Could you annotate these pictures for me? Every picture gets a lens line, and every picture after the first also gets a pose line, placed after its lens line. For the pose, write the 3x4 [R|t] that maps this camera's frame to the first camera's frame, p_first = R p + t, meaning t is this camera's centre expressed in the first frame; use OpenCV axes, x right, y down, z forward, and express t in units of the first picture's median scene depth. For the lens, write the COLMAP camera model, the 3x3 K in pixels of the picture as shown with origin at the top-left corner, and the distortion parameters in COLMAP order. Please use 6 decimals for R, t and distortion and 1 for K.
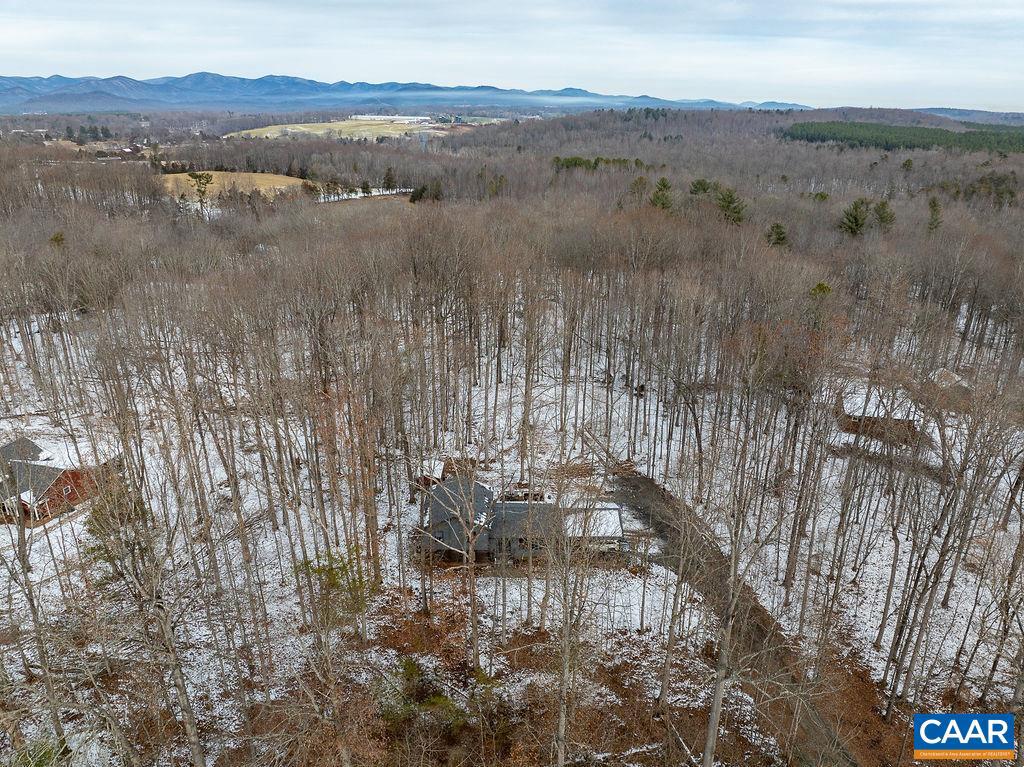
lens RADIAL K [[723.7, 0, 513.3], [0, 723.7, 391.1], [0, 0, 1]] dist [-0.035193, 0.007578]
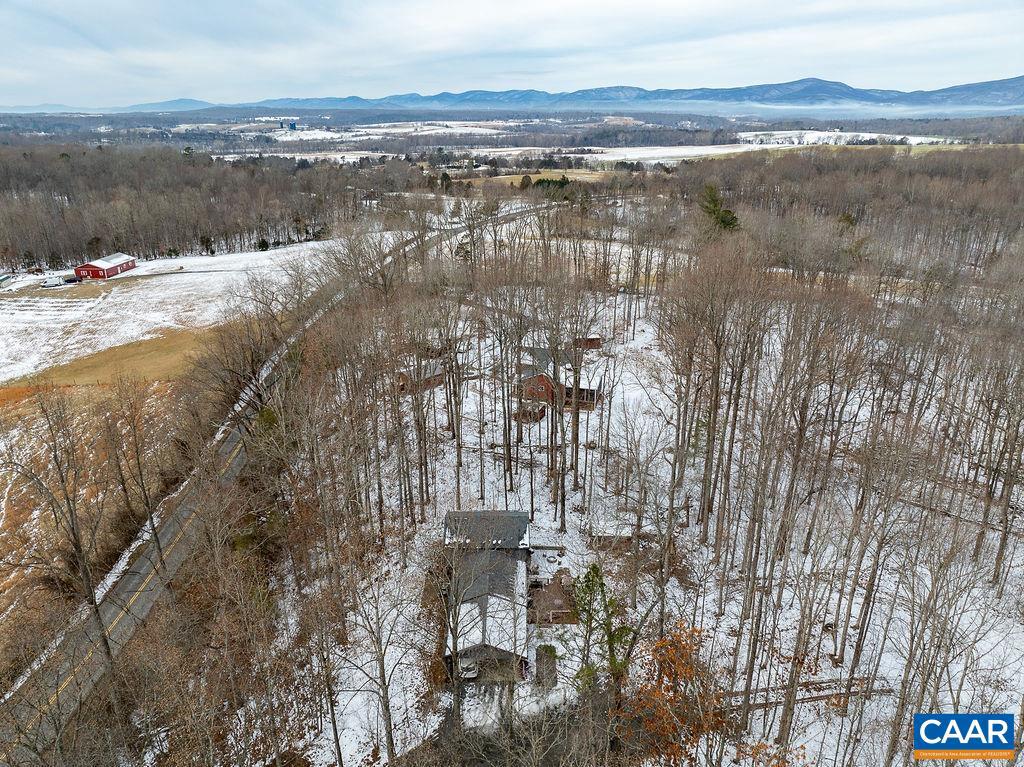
lens RADIAL K [[723.7, 0, 506.4], [0, 723.7, 376.5], [0, 0, 1]] dist [-0.035193, 0.007578]
pose [[-0.007486, 0.346023, -0.938196, 0.146701], [-0.366673, 0.871921, 0.324506, -0.066196], [0.930320, 0.346441, 0.120350, 0.155420]]
